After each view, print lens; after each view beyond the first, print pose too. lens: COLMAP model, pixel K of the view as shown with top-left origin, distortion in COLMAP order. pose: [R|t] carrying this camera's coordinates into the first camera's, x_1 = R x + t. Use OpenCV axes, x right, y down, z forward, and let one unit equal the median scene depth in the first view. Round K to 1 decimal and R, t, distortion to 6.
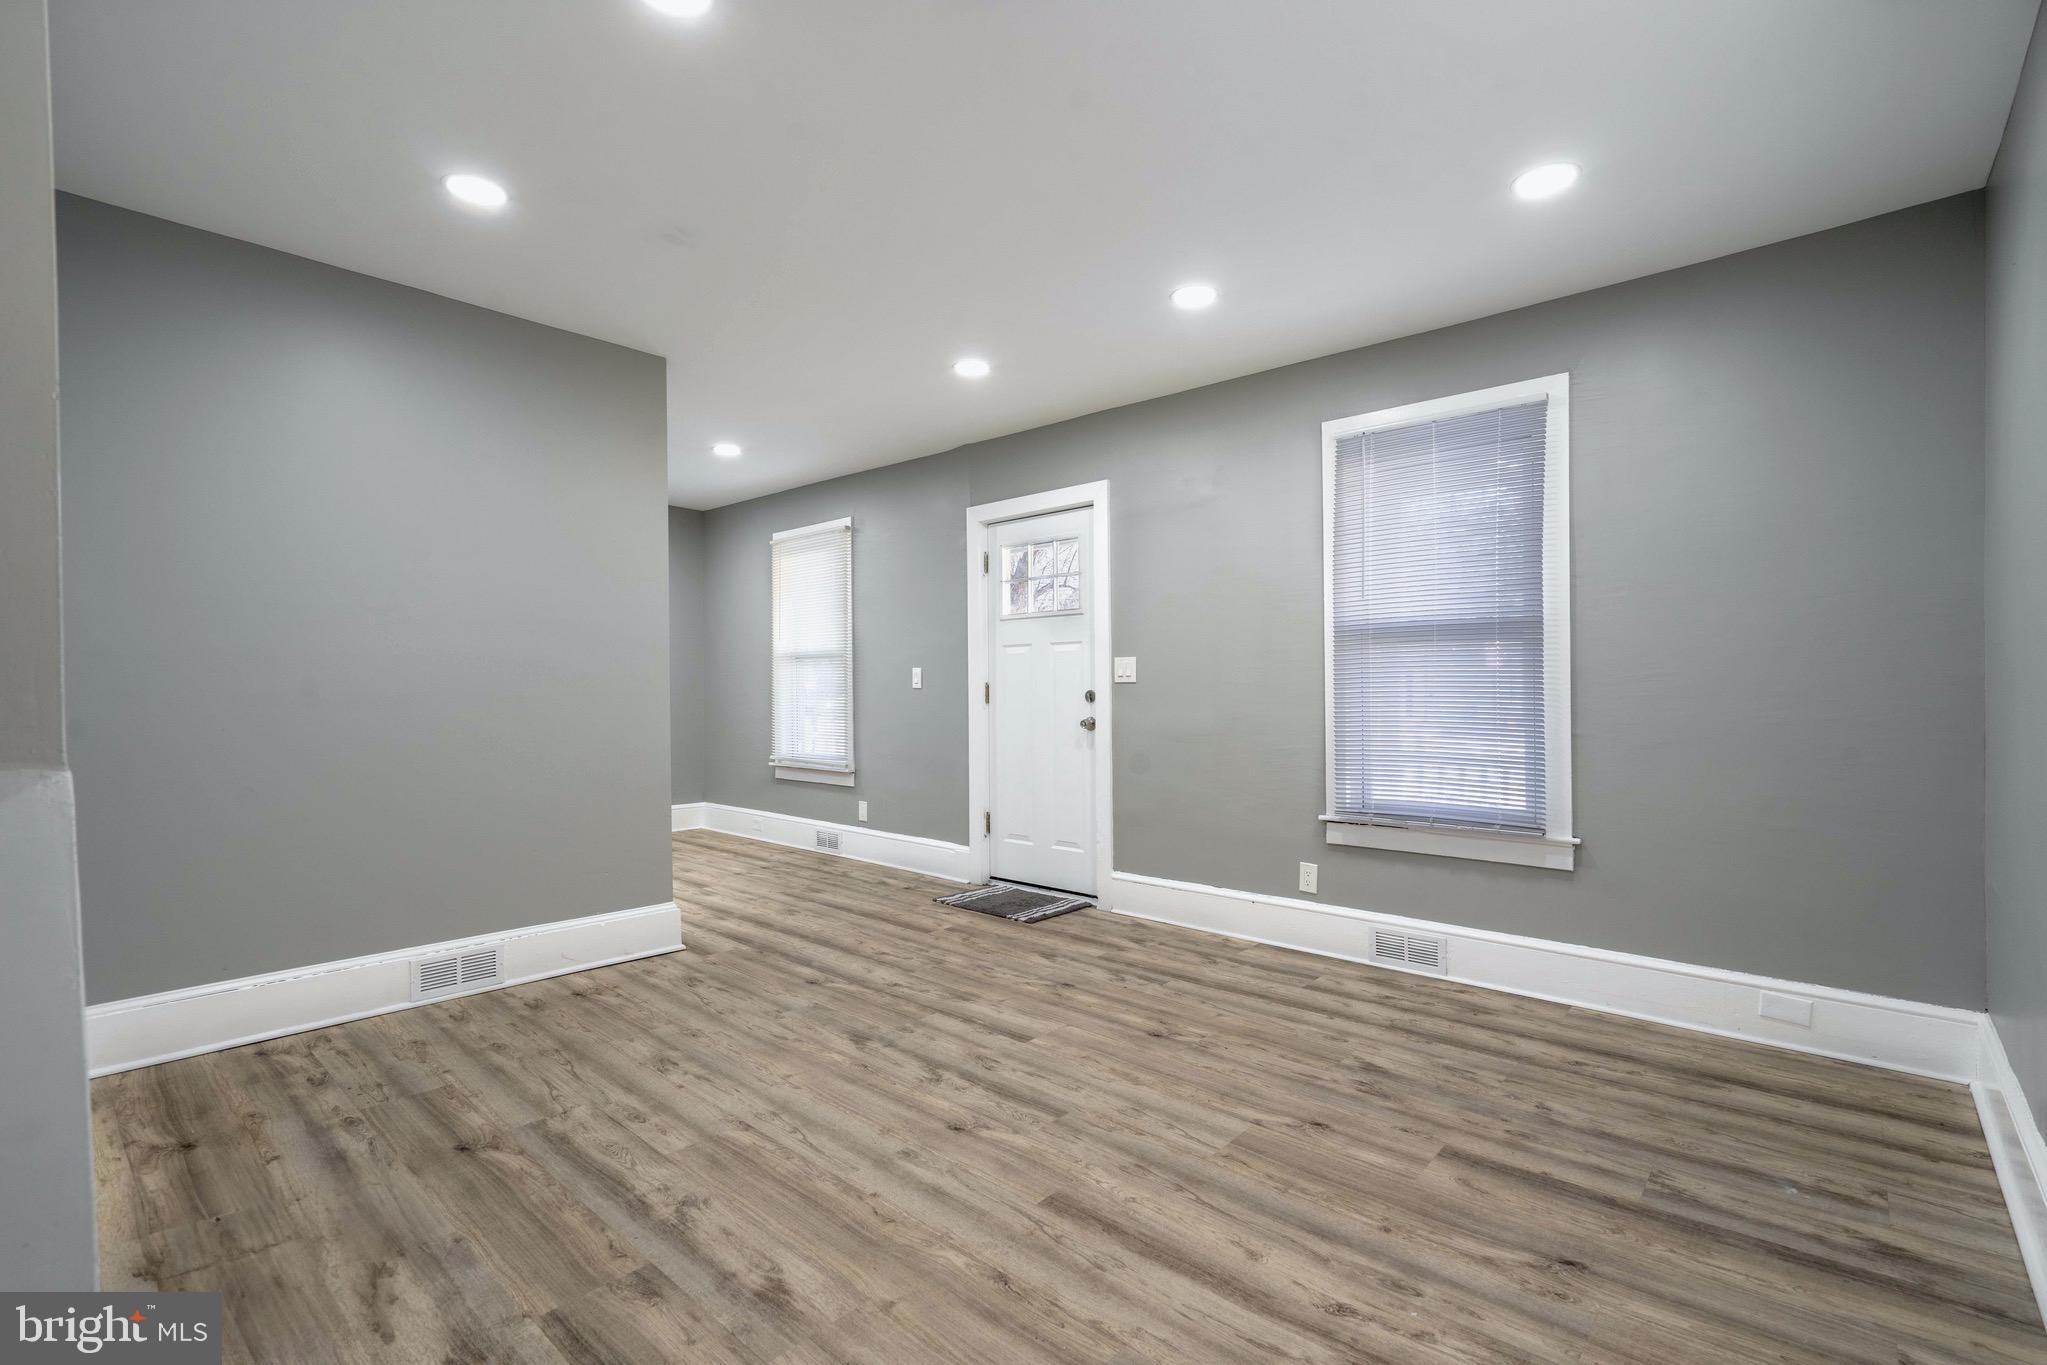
lens RADIAL K [[917.1, 0, 1023.0], [0, 917.1, 691.6], [0, 0, 1]] dist [-0.003463, 0.001022]
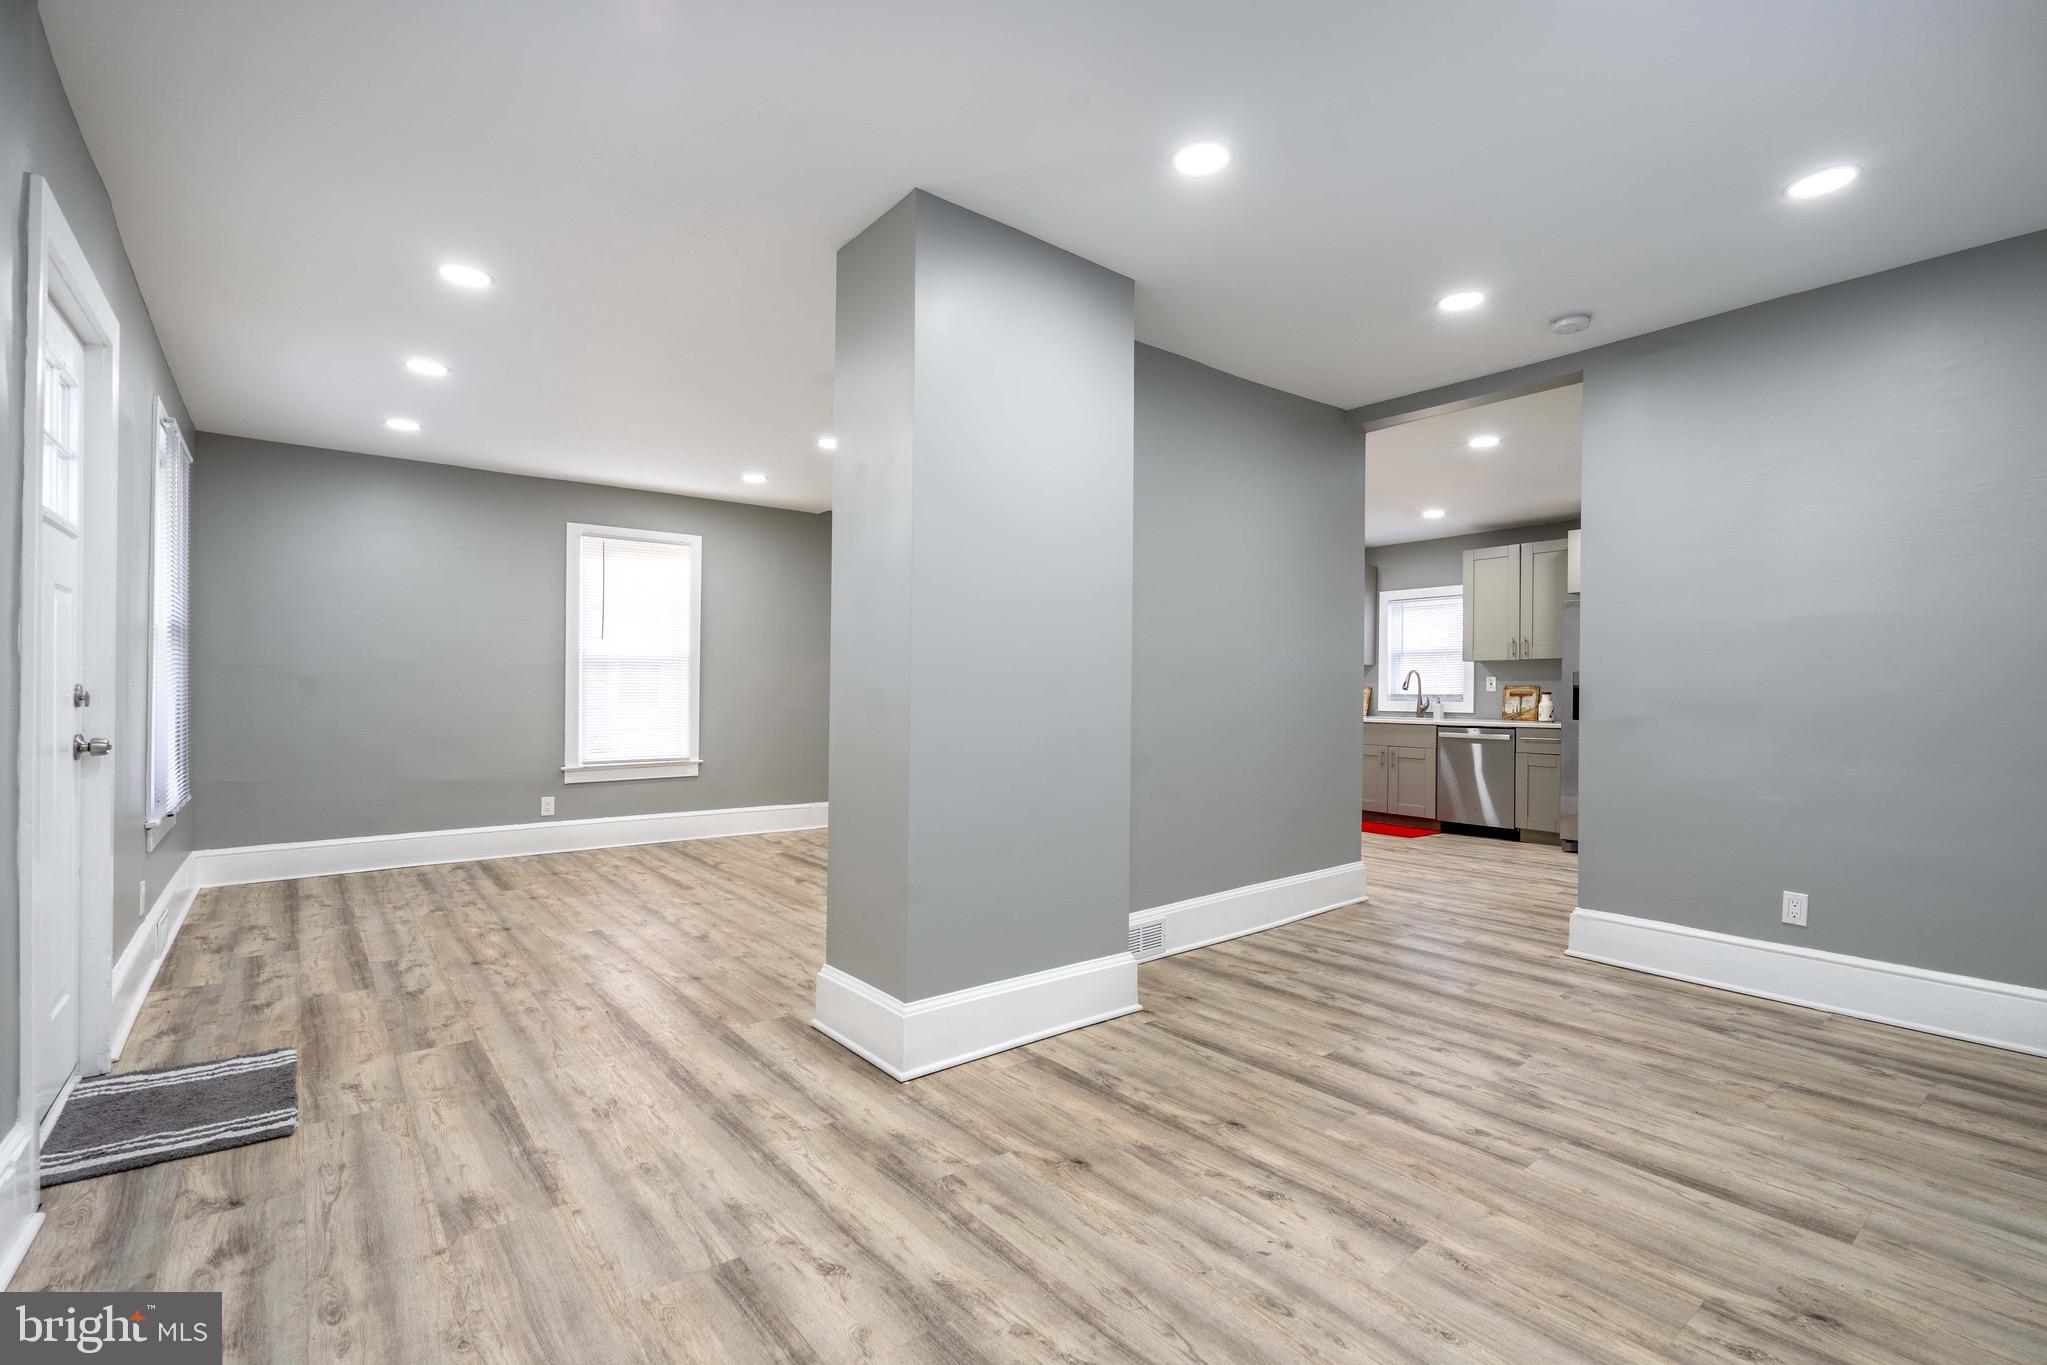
lens RADIAL K [[917.1, 0, 1023.0], [0, 917.1, 691.6], [0, 0, 1]] dist [-0.003463, 0.001022]
pose [[-0.986360, -0.004718, 0.164534, -0.870513], [-0.004674, 0.999989, 0.000652, -0.000024], [-0.164535, -0.000126, -0.986371, 2.248593]]
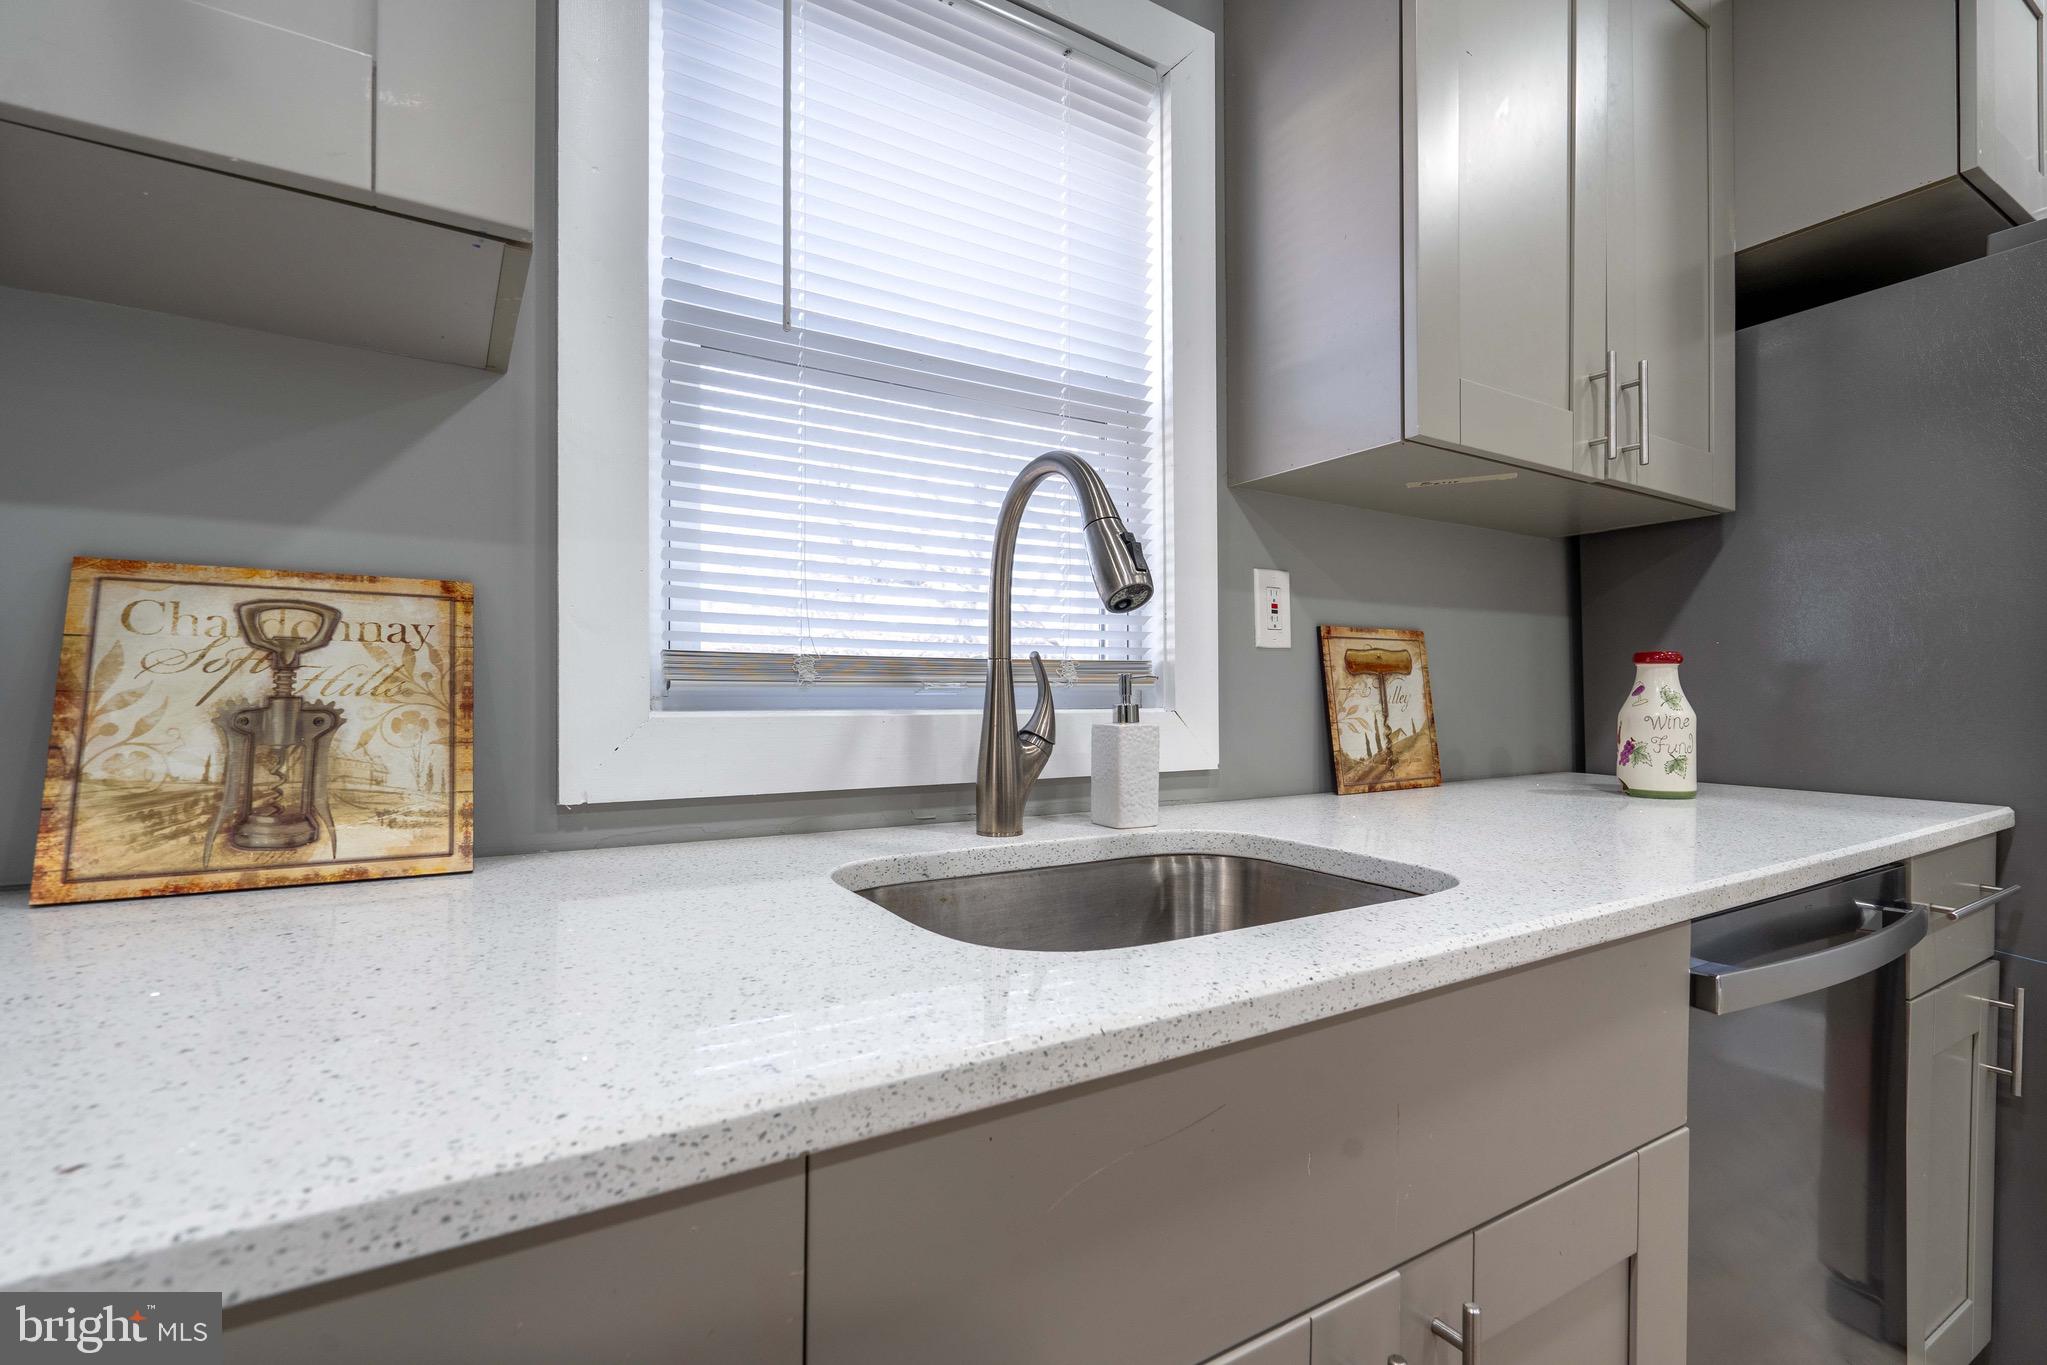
lens RADIAL K [[917.1, 0, 1023.0], [0, 917.1, 691.6], [0, 0, 1]] dist [-0.003463, 0.001022]
pose [[-0.280166, -0.005890, -0.959933, -1.221898], [-0.000856, 0.999982, -0.005886, 0.020615], [0.959951, -0.000828, -0.280166, -0.457535]]
